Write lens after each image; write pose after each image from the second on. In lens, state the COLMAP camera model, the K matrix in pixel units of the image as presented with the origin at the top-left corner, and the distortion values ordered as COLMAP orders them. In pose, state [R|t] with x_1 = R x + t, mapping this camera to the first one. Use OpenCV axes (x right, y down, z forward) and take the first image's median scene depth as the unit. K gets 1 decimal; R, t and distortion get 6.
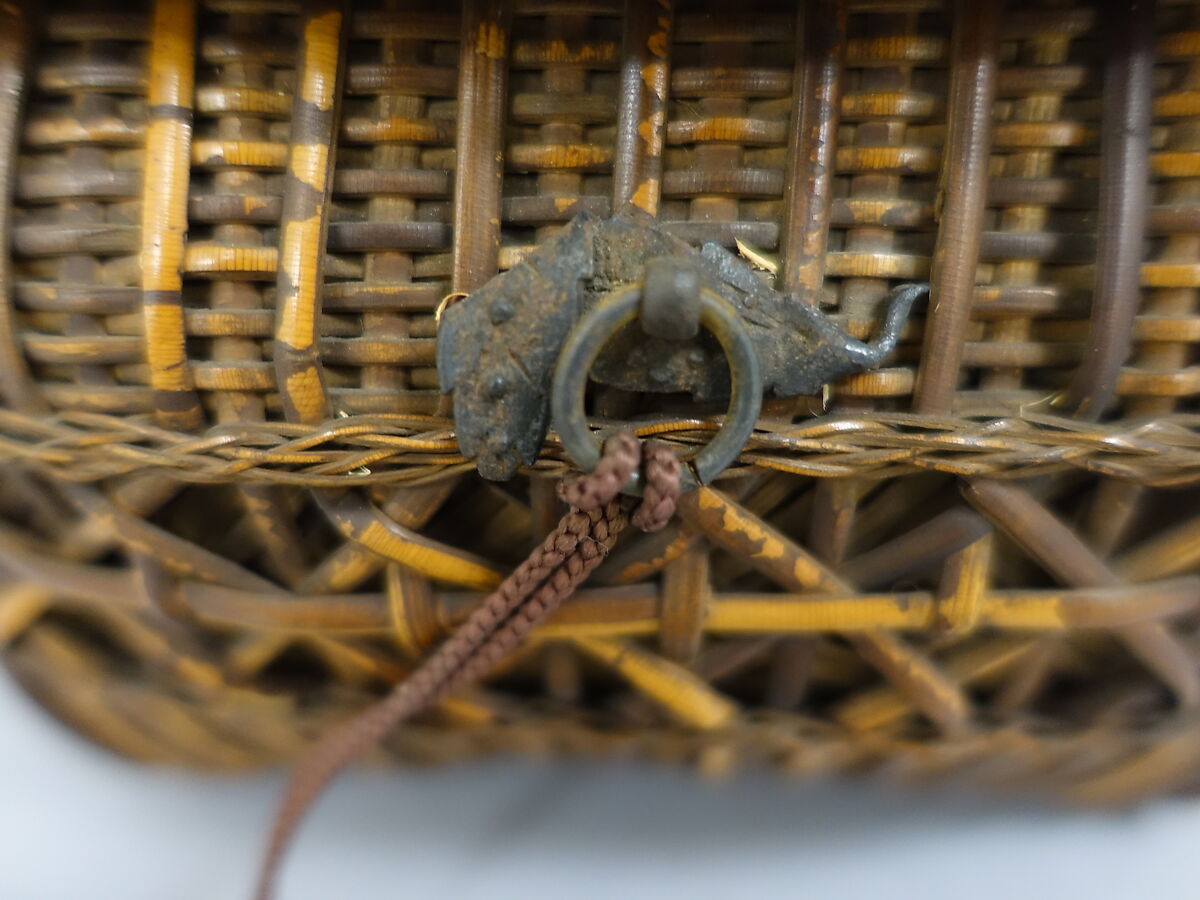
lens RADIAL K [[893.1, 0, 600.0], [0, 893.1, 450.0], [0, 0, 1]] dist [0.002863, 0.001694]
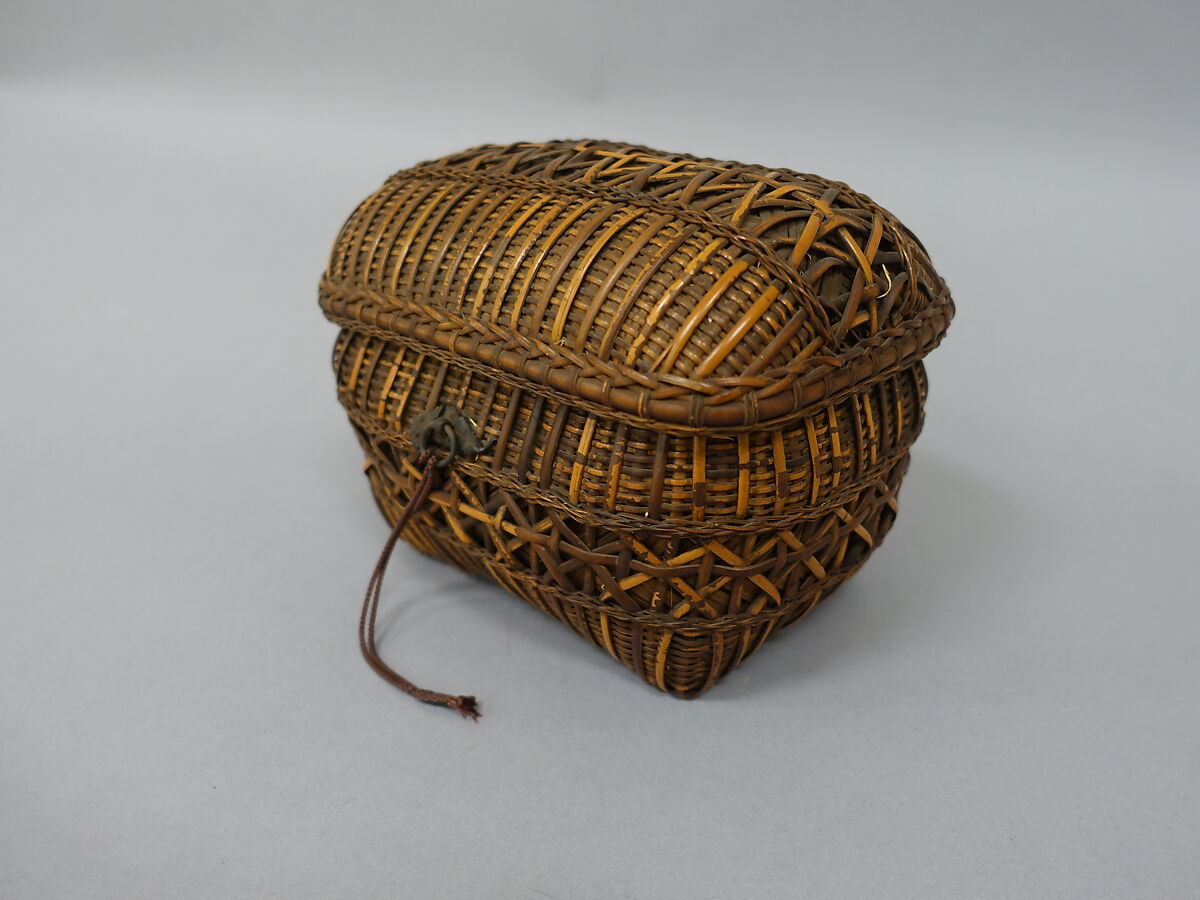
lens RADIAL K [[893.1, 0, 600.0], [0, 893.1, 450.0], [0, 0, 1]] dist [0.002863, 0.001694]
pose [[0.766668, 0.265014, -0.584797, 3.210991], [-0.322286, 0.946620, 0.006466, -0.315014], [0.555294, 0.183515, 0.811154, -2.159413]]
